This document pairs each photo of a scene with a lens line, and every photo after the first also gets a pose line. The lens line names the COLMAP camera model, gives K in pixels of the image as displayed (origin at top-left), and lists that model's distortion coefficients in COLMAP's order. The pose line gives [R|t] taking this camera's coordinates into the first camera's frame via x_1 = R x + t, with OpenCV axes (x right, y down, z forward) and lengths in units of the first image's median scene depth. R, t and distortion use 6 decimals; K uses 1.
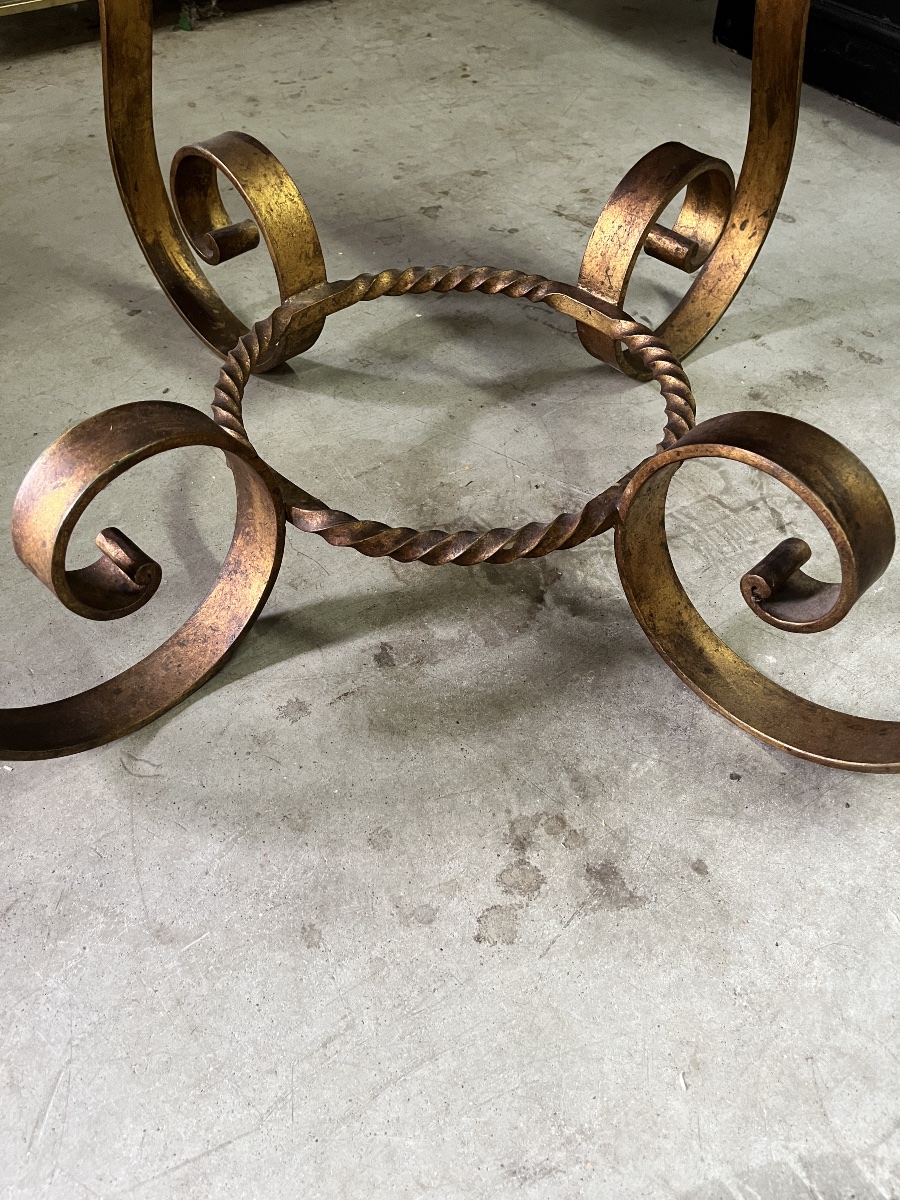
lens RADIAL K [[905.8, 0, 447.4], [0, 905.8, 602.3], [0, 0, 1]] dist [0.118547, -0.173587]
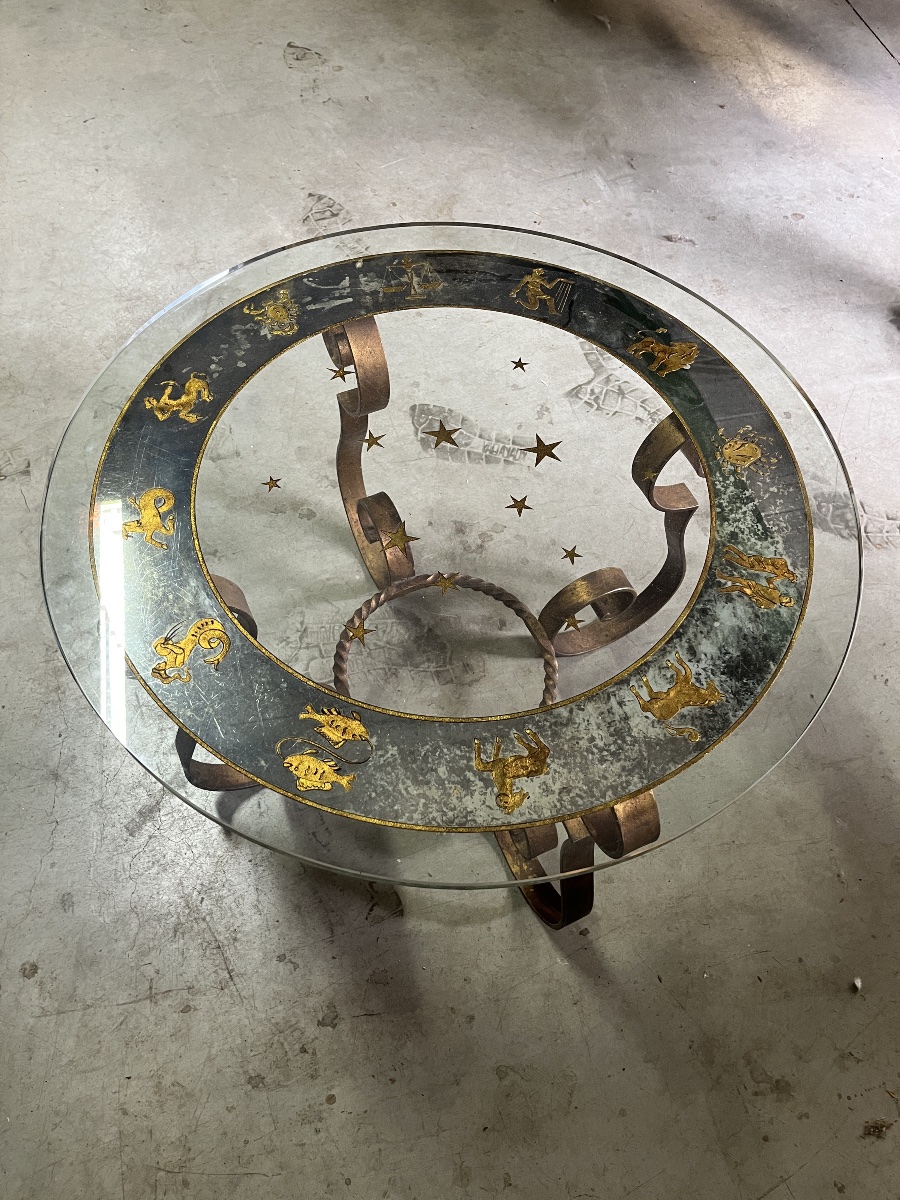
lens RADIAL K [[905.8, 0, 447.4], [0, 905.8, 602.3], [0, 0, 1]] dist [0.118547, -0.173587]
pose [[-0.936004, -0.322914, 0.140085, -0.256111], [0.229904, -0.259493, 0.937980, -2.275226], [-0.266536, 0.910159, 0.317126, 0.206604]]
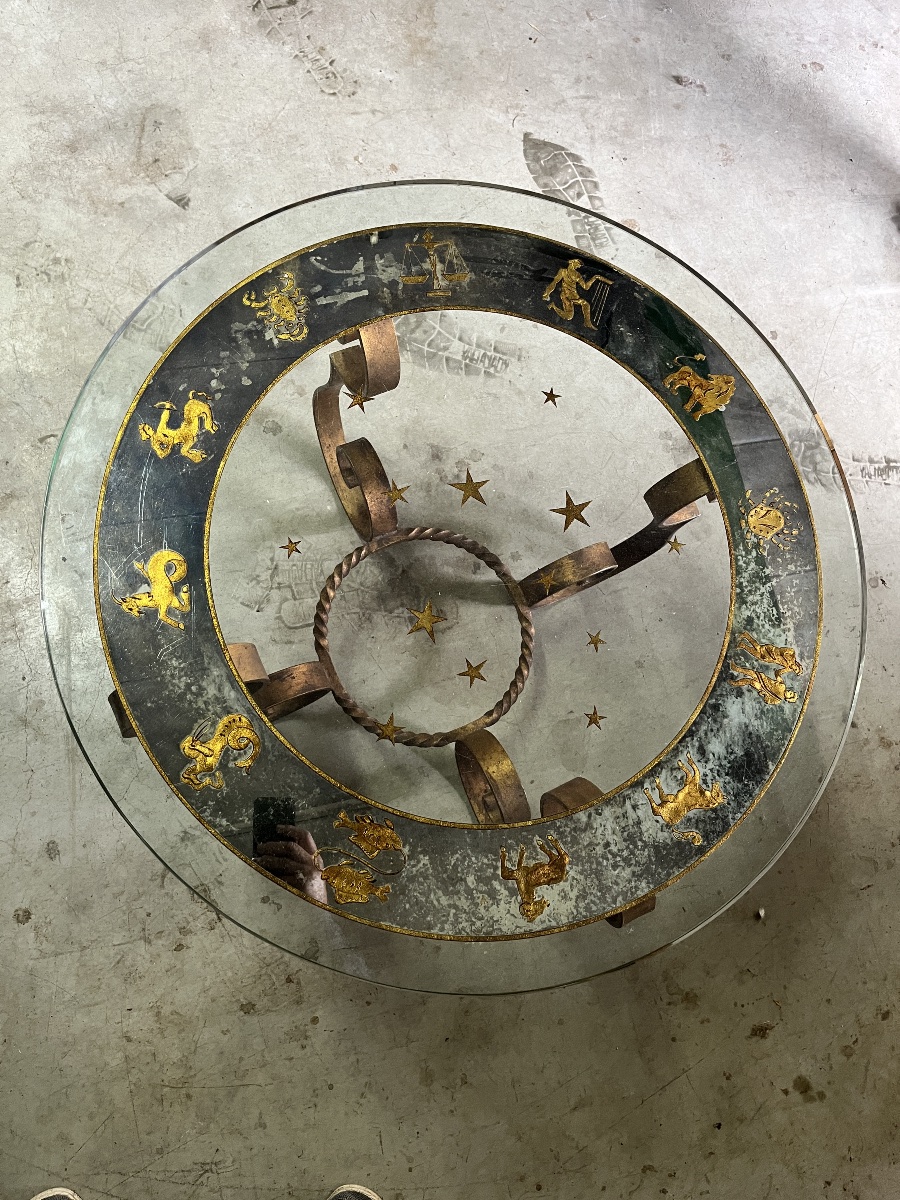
lens RADIAL K [[909.6, 0, 450.0], [0, 909.6, 600.0], [0, 0, 1]] dist [0.116448, -0.169505]
pose [[-0.918688, -0.382633, -0.098004, 0.204570], [0.136581, -0.540553, 0.830149, -2.046057], [-0.370619, 0.749263, 0.548860, -0.256689]]
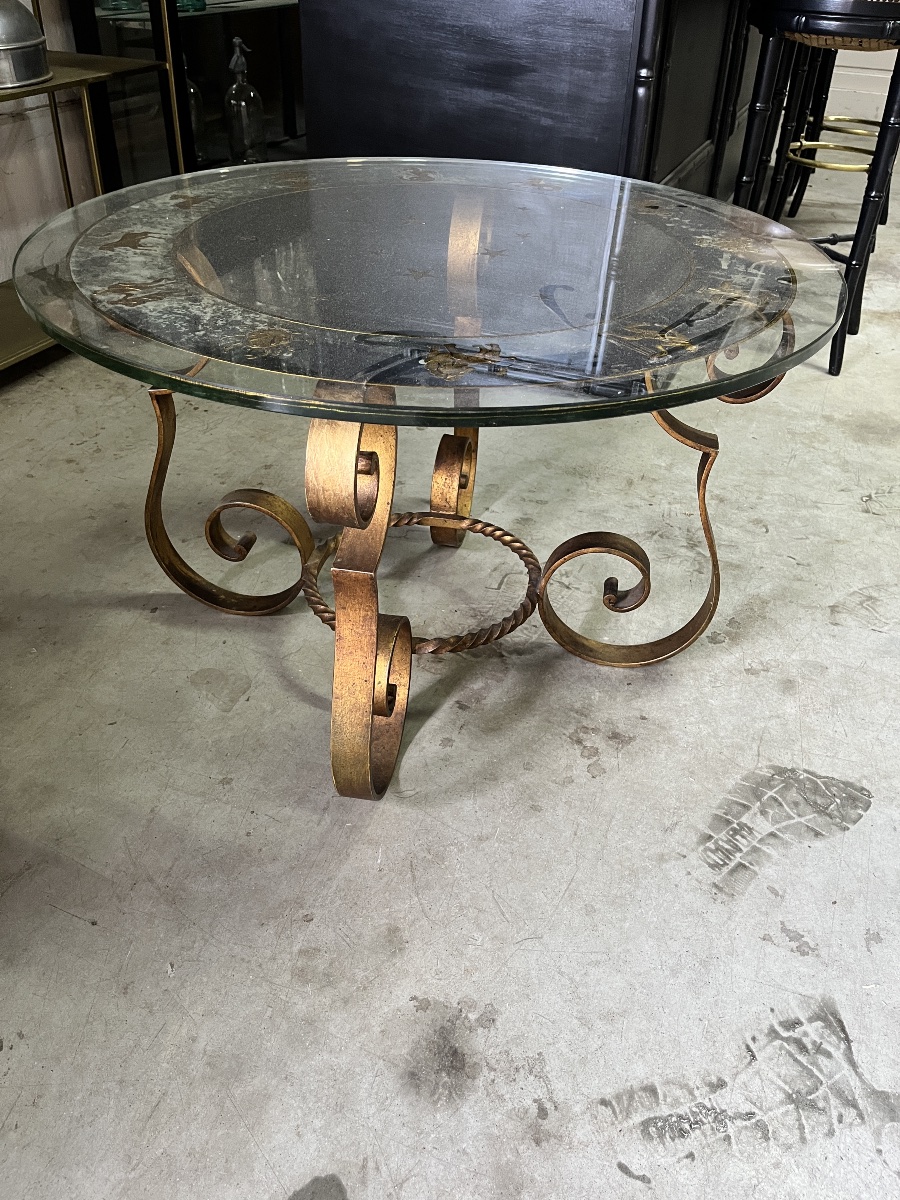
lens RADIAL K [[909.6, 0, 450.0], [0, 909.6, 600.0], [0, 0, 1]] dist [0.116448, -0.169505]
pose [[0.815879, -0.332050, 0.473375, -0.950892], [0.419286, 0.903491, -0.088900, 0.017442], [-0.398171, 0.271012, 0.876363, -0.779071]]
